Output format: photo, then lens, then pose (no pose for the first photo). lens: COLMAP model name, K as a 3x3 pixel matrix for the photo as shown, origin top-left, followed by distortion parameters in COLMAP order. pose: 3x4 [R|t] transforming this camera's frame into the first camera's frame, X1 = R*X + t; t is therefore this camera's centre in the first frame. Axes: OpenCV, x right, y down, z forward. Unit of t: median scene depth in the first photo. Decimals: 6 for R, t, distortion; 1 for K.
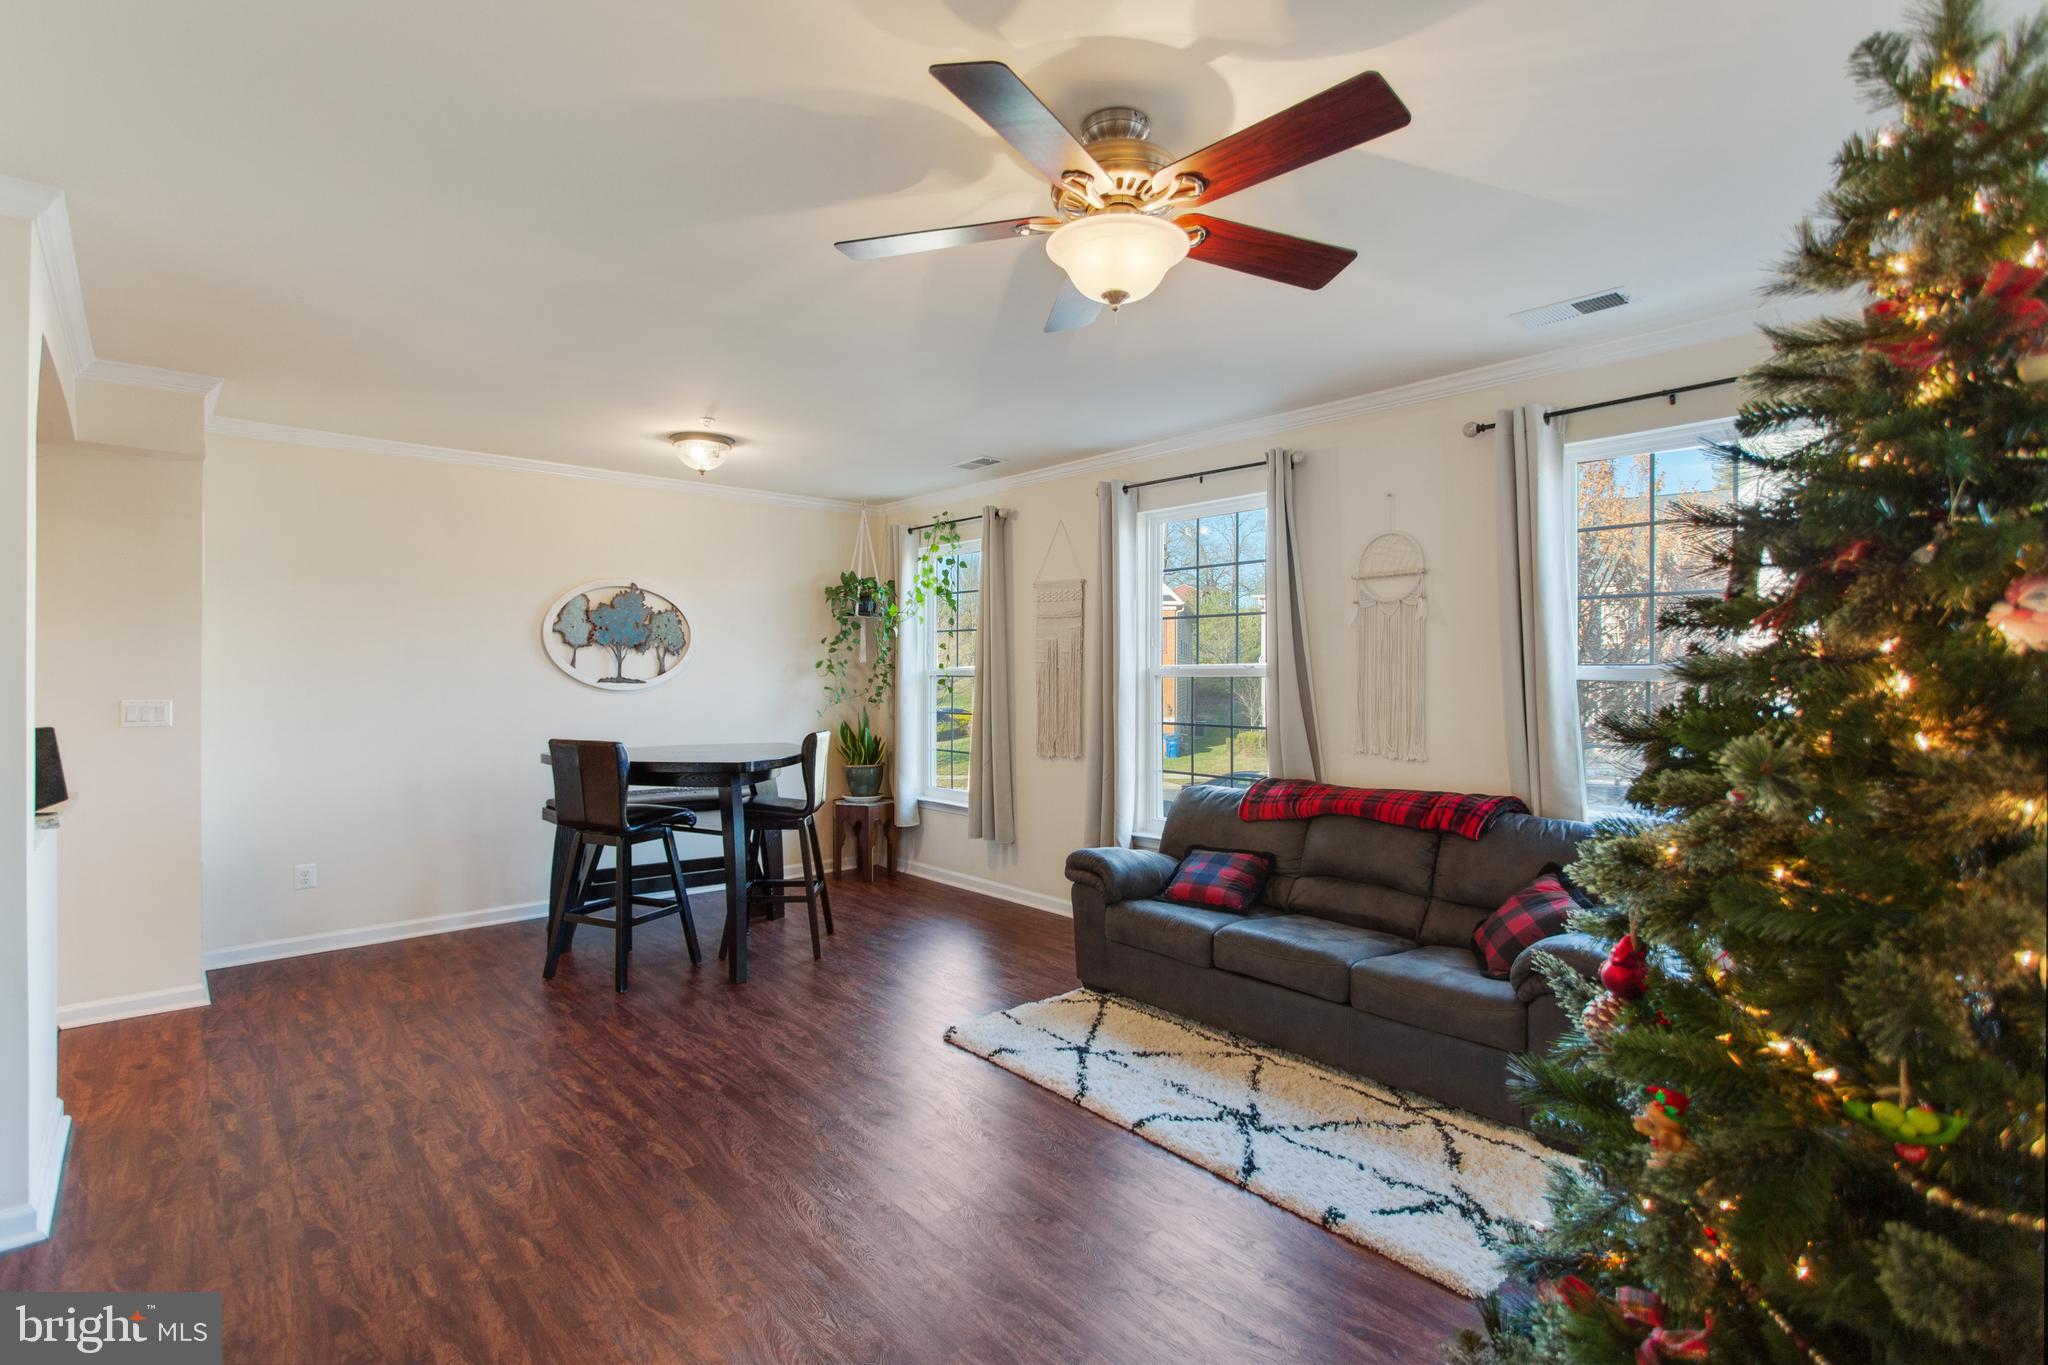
lens RADIAL K [[989.8, 0, 1010.1], [0, 989.8, 688.8], [0, 0, 1]] dist [0.005132, 0.001309]
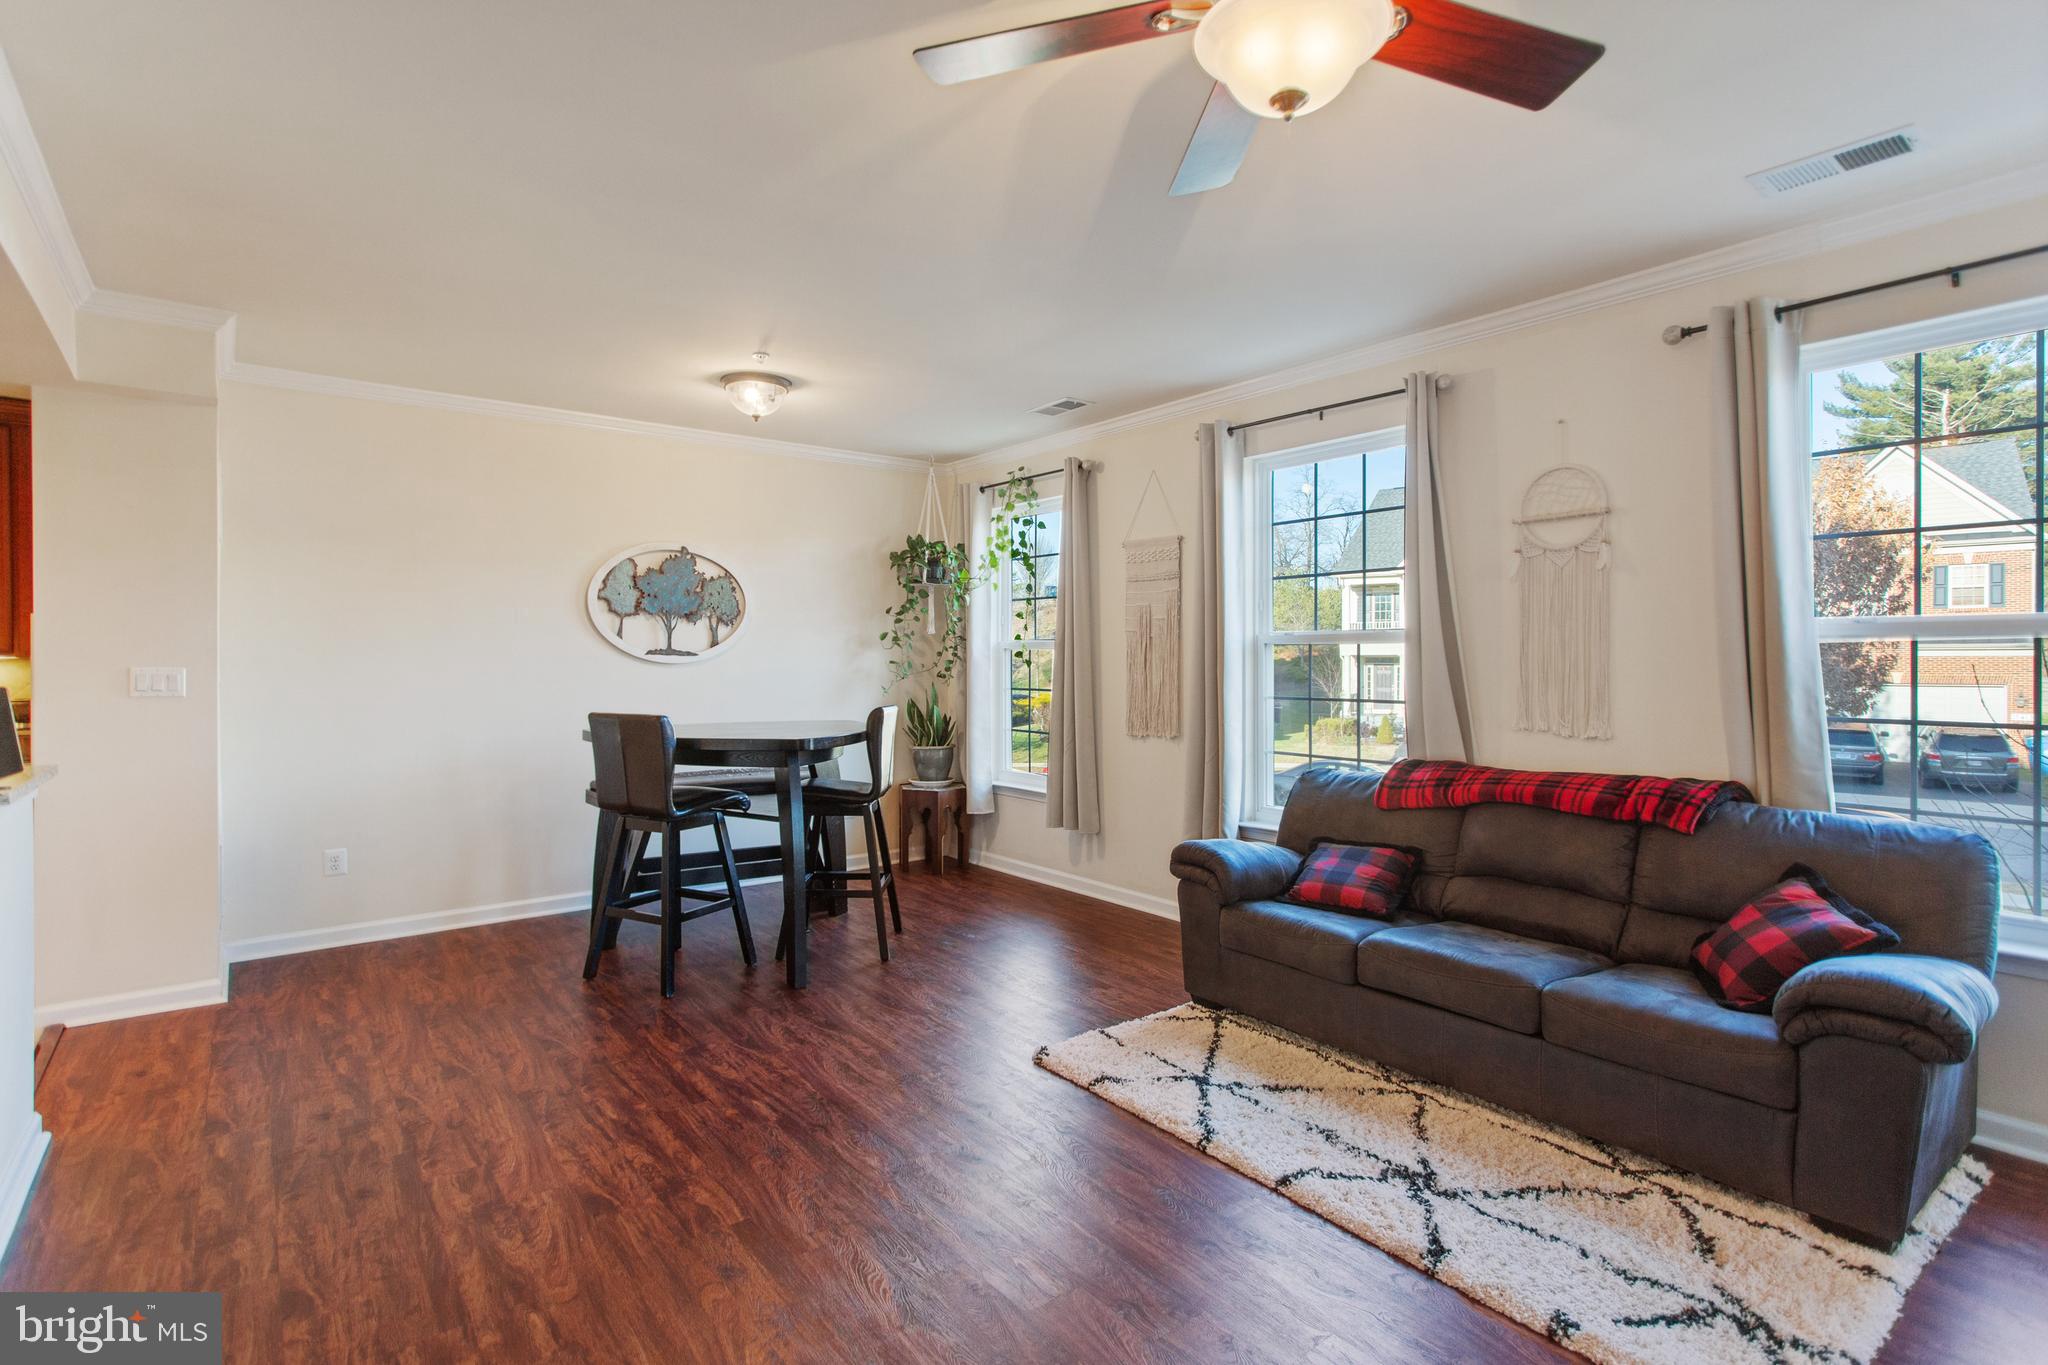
lens RADIAL K [[1005.2, 0, 1008.3], [0, 1005.2, 679.4], [0, 0, 1]] dist [0.004235, 0.001869]
pose [[0.998085, -0.000624, -0.061849, -0.032653], [0.000812, 0.999995, 0.003017, 0.020098], [0.061847, -0.003061, 0.998081, 0.125976]]
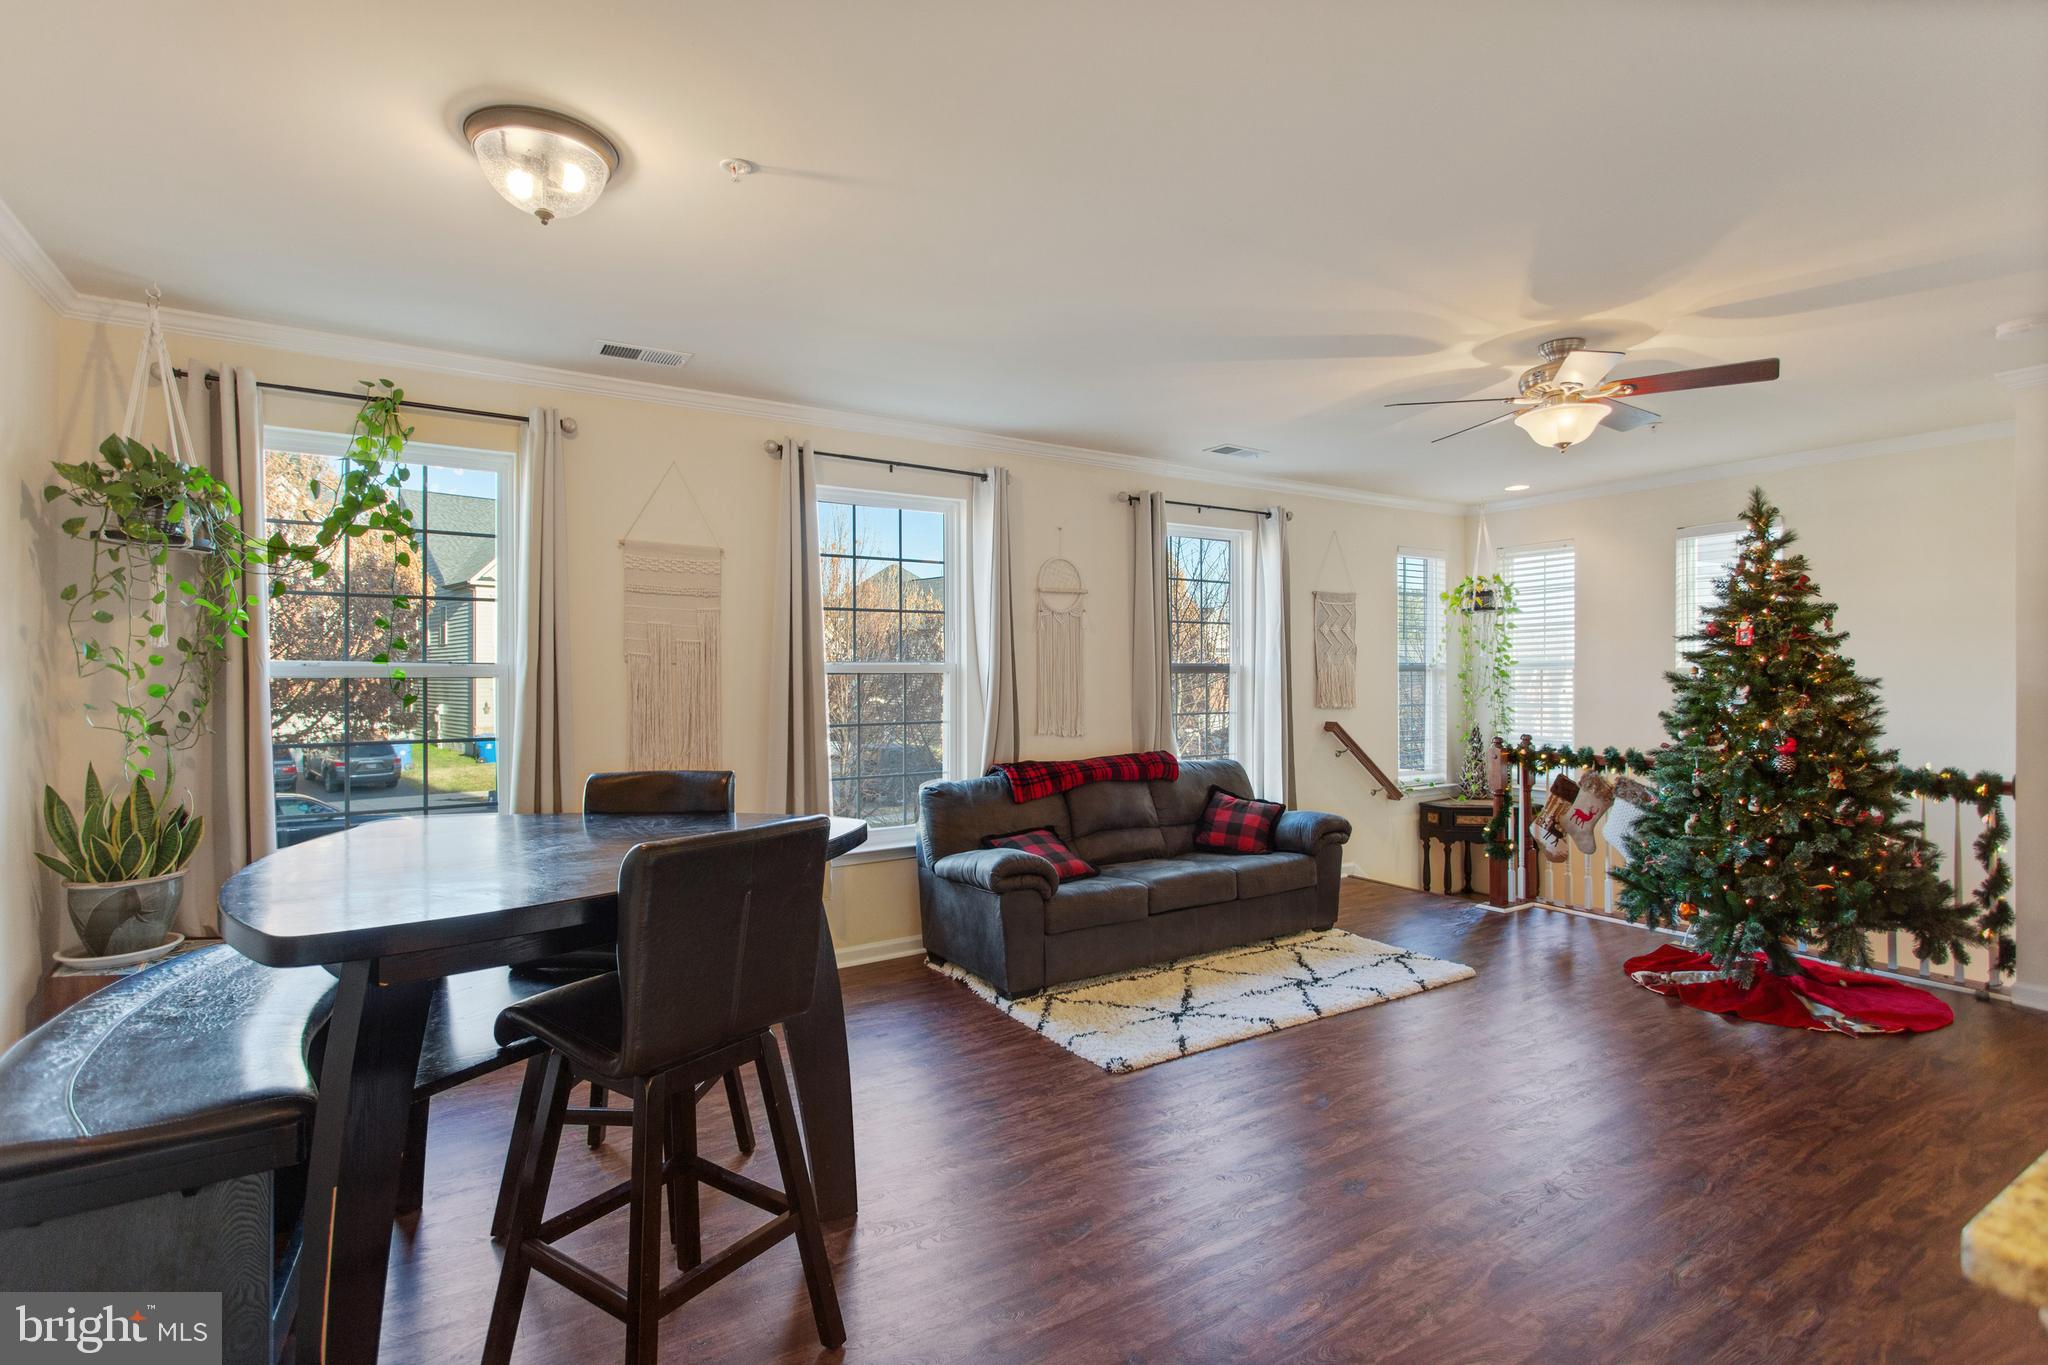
lens RADIAL K [[978.0, 0, 1040.6], [0, 978.0, 672.4], [0, 0, 1]] dist [-0.000760, 0.000183]
pose [[0.123015, 0.000289, 0.992405, -0.895356], [0.020023, 0.999796, -0.002773, -0.008413], [-0.992203, 0.020212, 0.122984, 0.897791]]
